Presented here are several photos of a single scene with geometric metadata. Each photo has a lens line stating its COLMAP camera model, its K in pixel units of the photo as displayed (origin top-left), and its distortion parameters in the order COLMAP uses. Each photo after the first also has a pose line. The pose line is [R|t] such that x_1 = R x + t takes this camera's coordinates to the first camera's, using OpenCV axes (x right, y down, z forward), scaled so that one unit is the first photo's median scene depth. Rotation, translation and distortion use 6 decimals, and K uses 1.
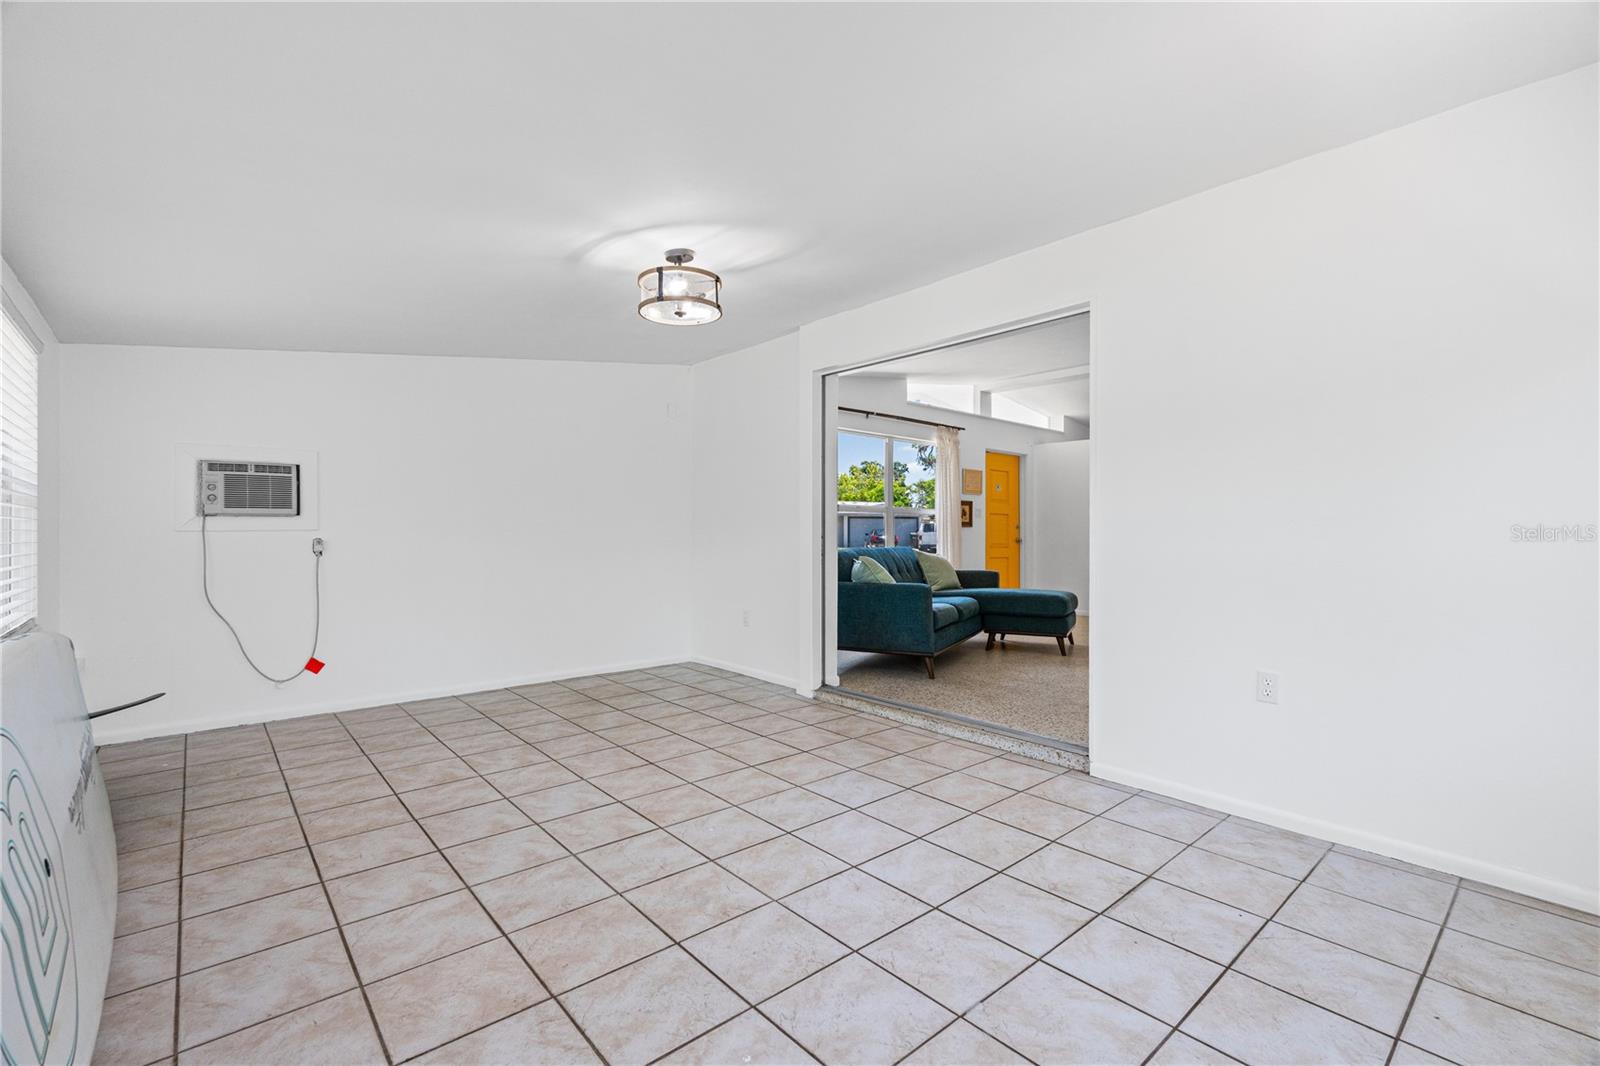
lens RADIAL K [[698.8, 0, 807.8], [0, 698.8, 530.9], [0, 0, 1]] dist [-0.006001, -0.000447]
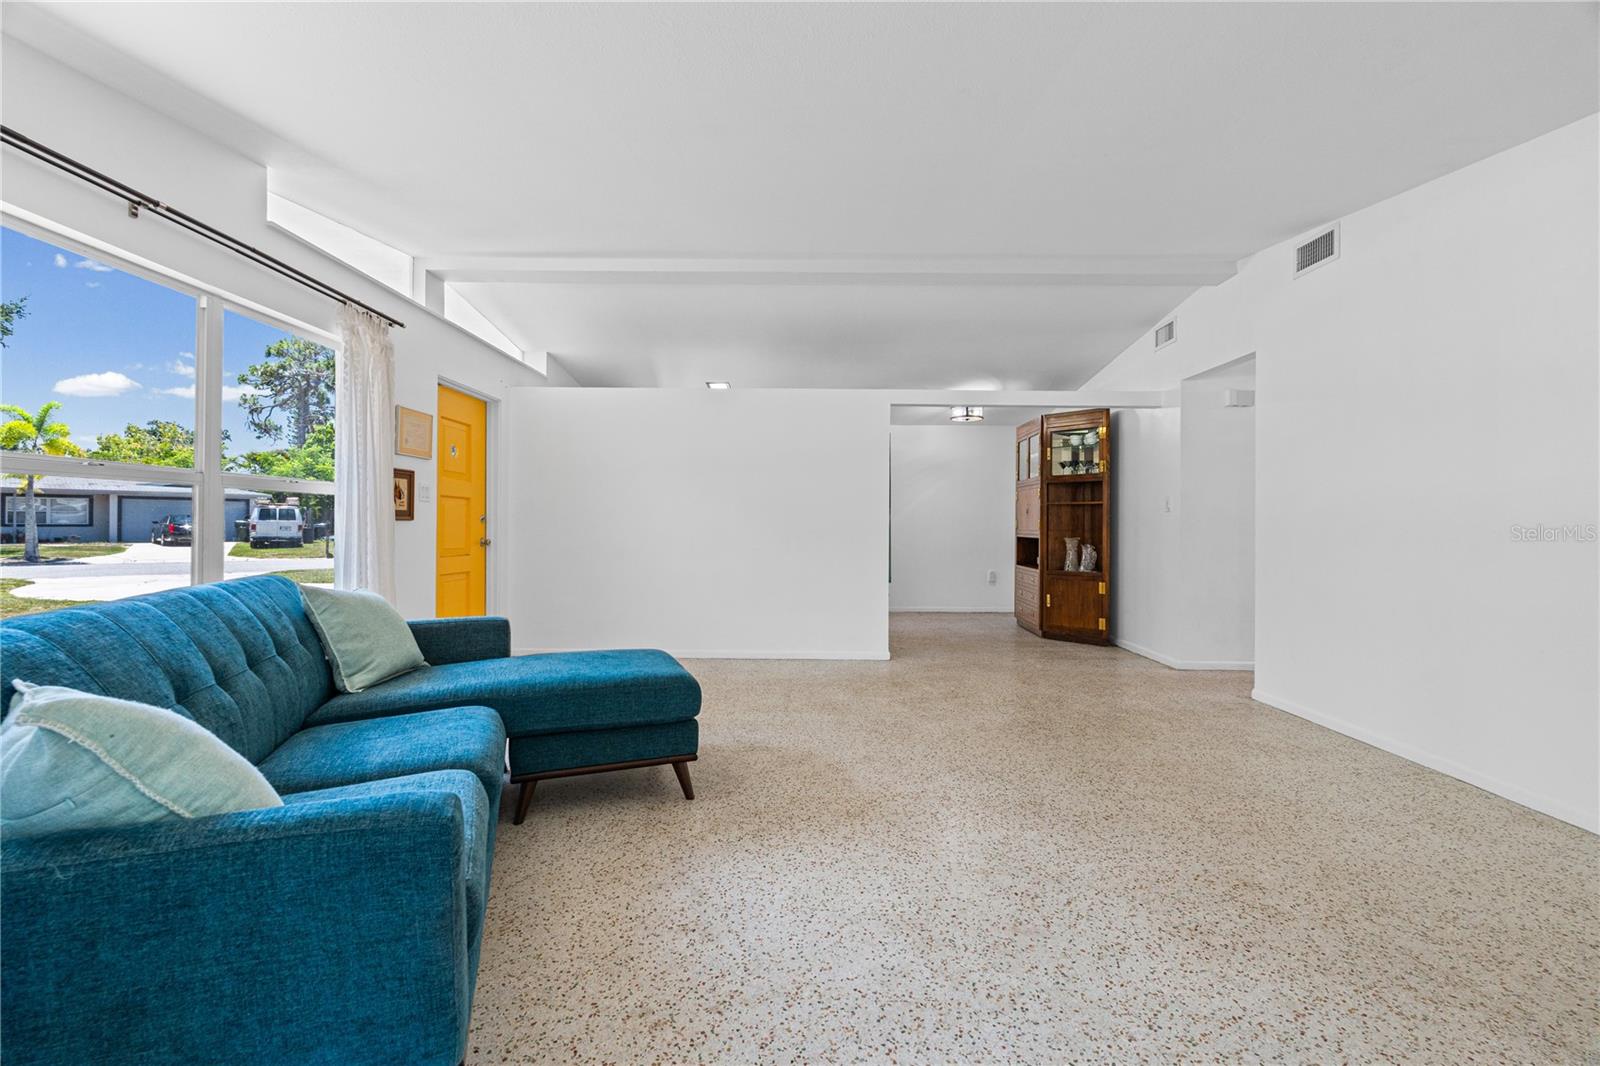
lens RADIAL K [[698.8, 0, 799.6], [0, 698.8, 516.9], [0, 0, 1]] dist [-0.006001, -0.000447]
pose [[0.675043, 0.006897, 0.737746, 0.046055], [-0.005549, 0.999975, -0.004272, -0.007329], [-0.737758, -0.001210, 0.675065, 0.431099]]
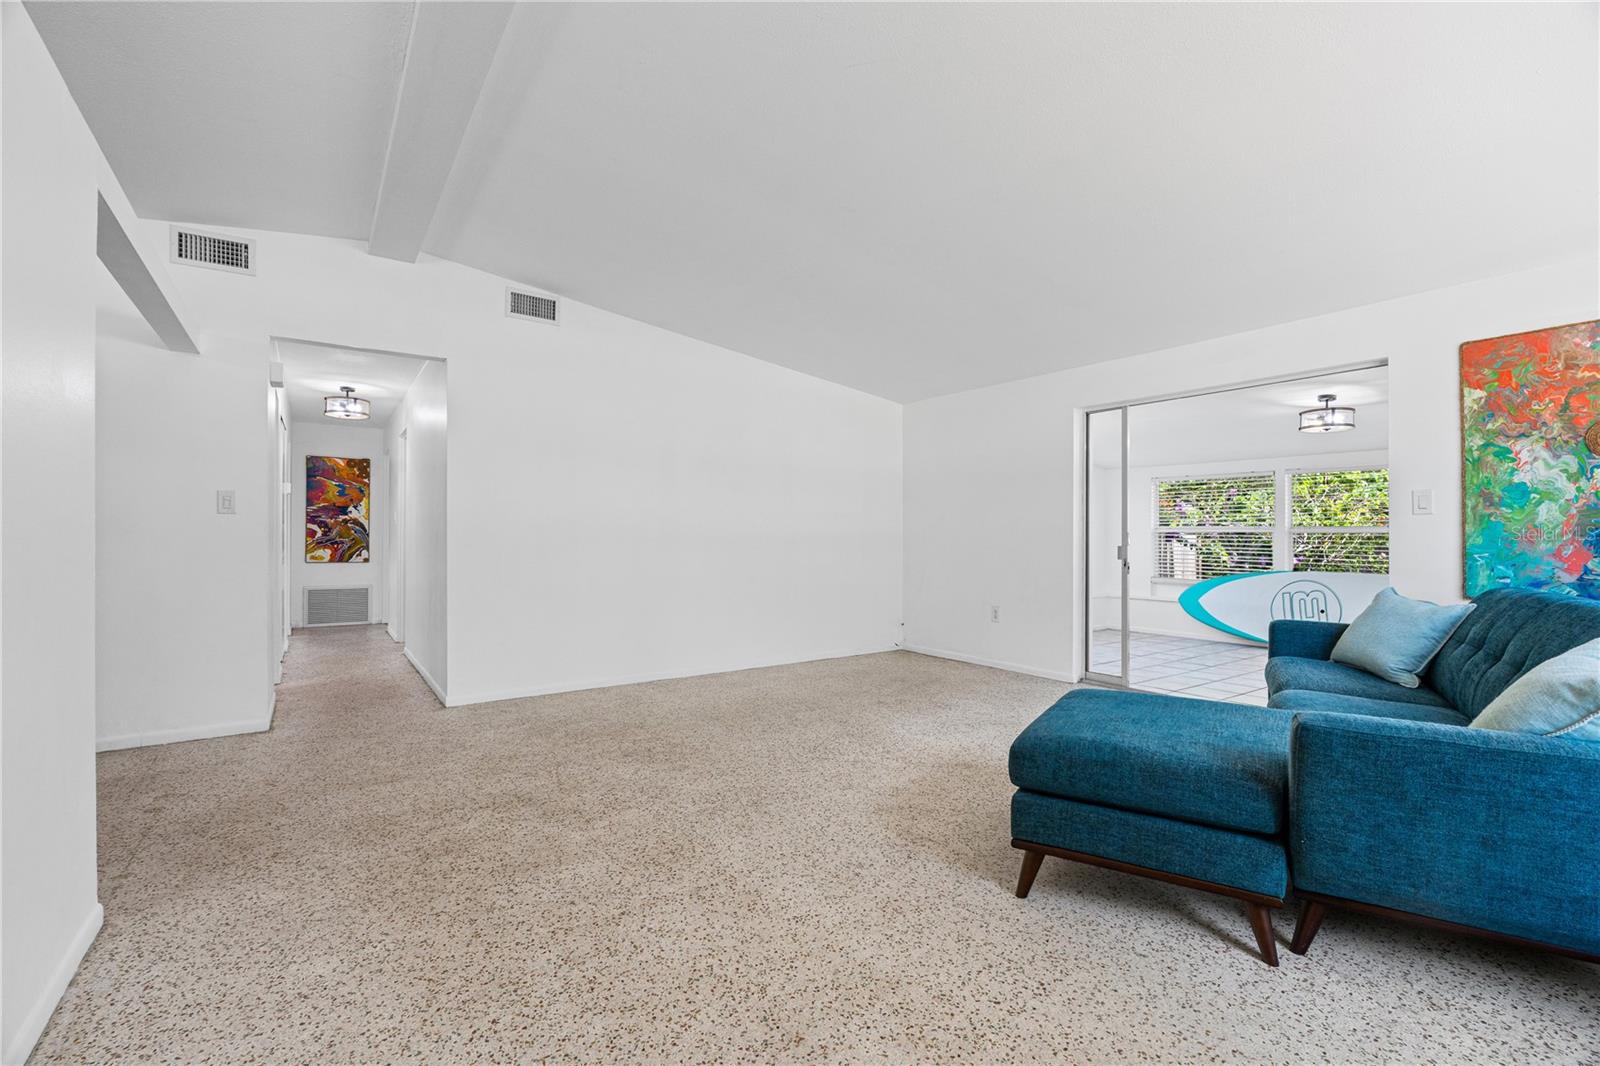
lens RADIAL K [[698.8, 0, 801.5], [0, 698.8, 529.1], [0, 0, 1]] dist [-0.006001, -0.000447]
pose [[-0.993783, -0.007223, 0.111100, 0.340842], [-0.008343, 0.999919, -0.009626, -0.005482], [-0.111021, -0.010493, -0.993763, 1.022642]]
